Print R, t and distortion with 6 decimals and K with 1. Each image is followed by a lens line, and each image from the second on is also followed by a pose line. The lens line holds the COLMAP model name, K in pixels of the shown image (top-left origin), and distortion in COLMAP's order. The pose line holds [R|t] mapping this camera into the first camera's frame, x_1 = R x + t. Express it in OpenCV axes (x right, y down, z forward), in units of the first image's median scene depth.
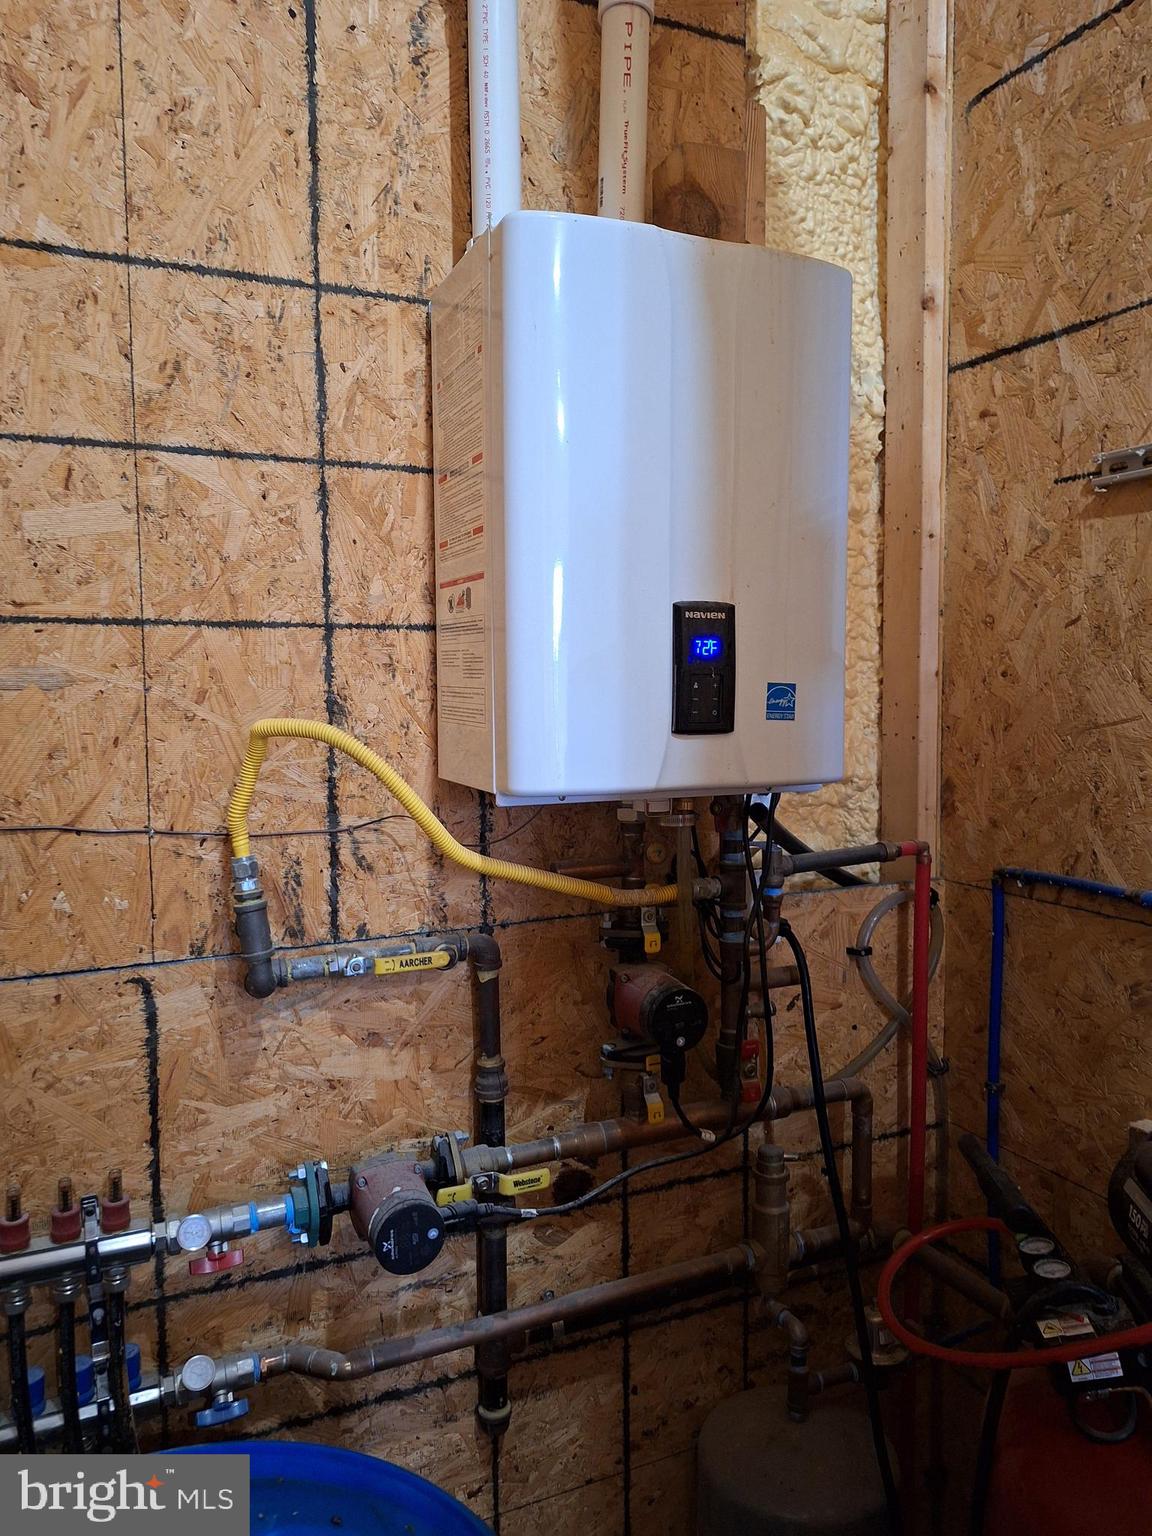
lens RADIAL K [[1041.6, 0, 576.6], [0, 1041.6, 739.6], [0, 0, 1]] dist [0.047265, -0.042042]
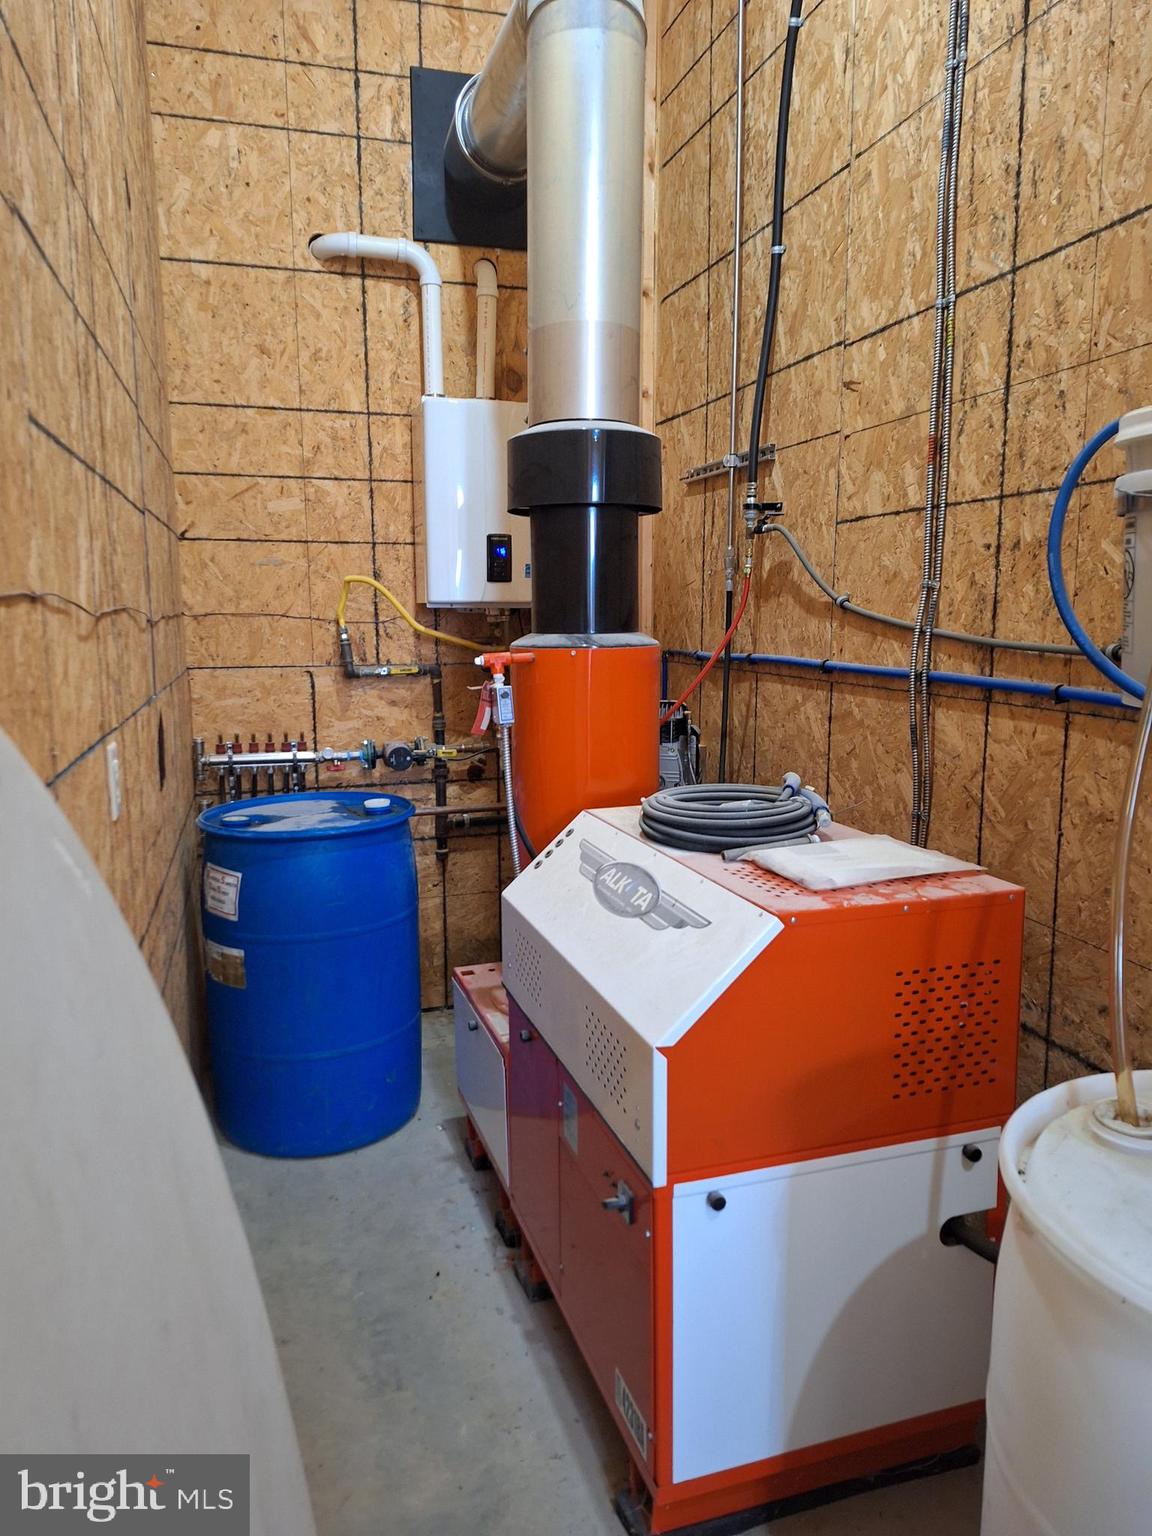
lens RADIAL K [[1041.6, 0, 576.7], [0, 1041.6, 765.0], [0, 0, 1]] dist [0.047265, -0.042042]
pose [[0.990918, 0.025052, -0.132110, 0.648943], [-0.012215, 0.995200, 0.097096, 0.191159], [0.133909, -0.094600, 0.986468, -1.630859]]
